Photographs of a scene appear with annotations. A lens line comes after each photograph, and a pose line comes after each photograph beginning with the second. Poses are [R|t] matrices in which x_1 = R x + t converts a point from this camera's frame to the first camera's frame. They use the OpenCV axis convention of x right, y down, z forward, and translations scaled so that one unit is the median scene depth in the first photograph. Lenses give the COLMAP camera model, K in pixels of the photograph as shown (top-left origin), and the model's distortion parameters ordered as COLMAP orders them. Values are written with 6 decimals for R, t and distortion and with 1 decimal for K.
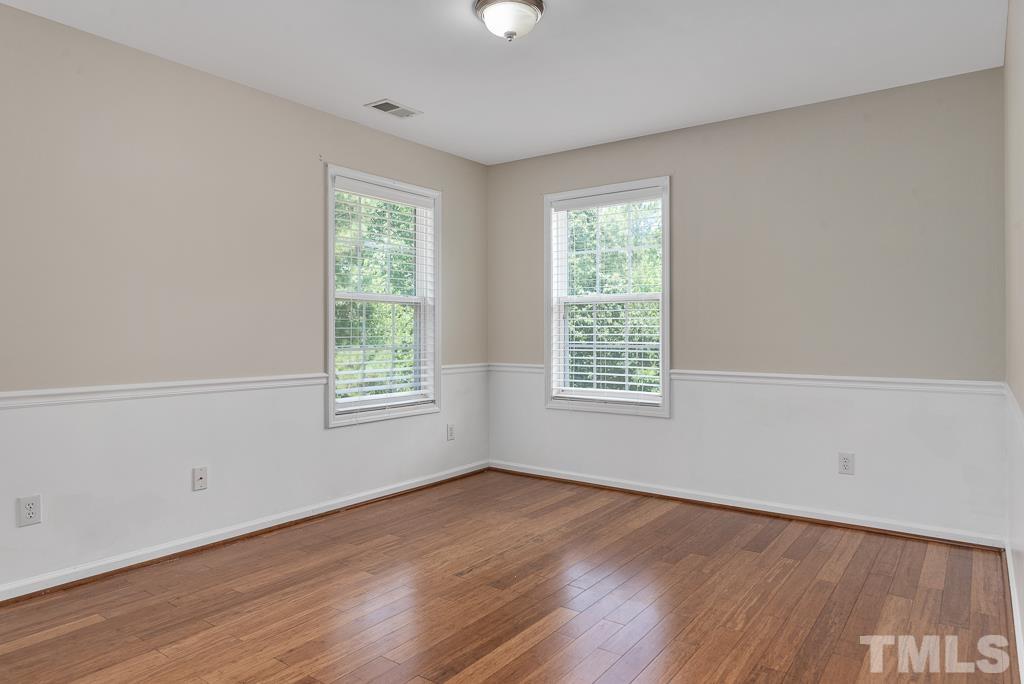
lens RADIAL K [[640.7, 0, 511.2], [0, 640.7, 341.8], [0, 0, 1]] dist [0.006572, -0.003286]
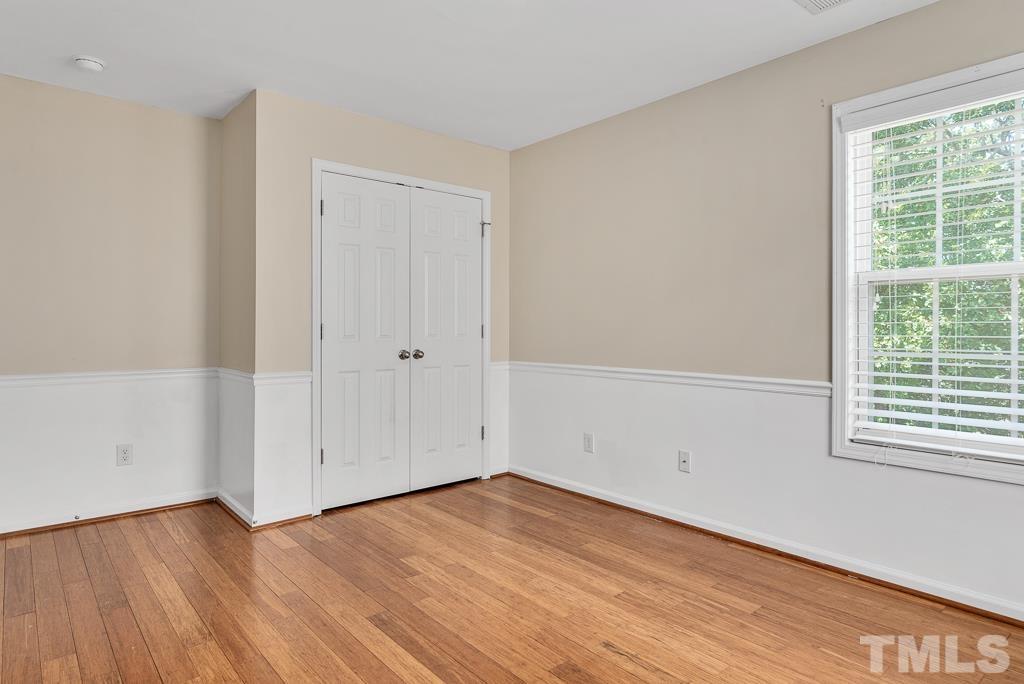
lens RADIAL K [[590.0, 0, 515.1], [0, 590.0, 331.5], [0, 0, 1]] dist [0.007333, -0.000043]
pose [[-0.227149, 0.005557, -0.973844, 0.625544], [-0.013321, 0.999872, 0.008812, -0.016800], [0.973769, 0.014975, -0.227046, 1.038187]]
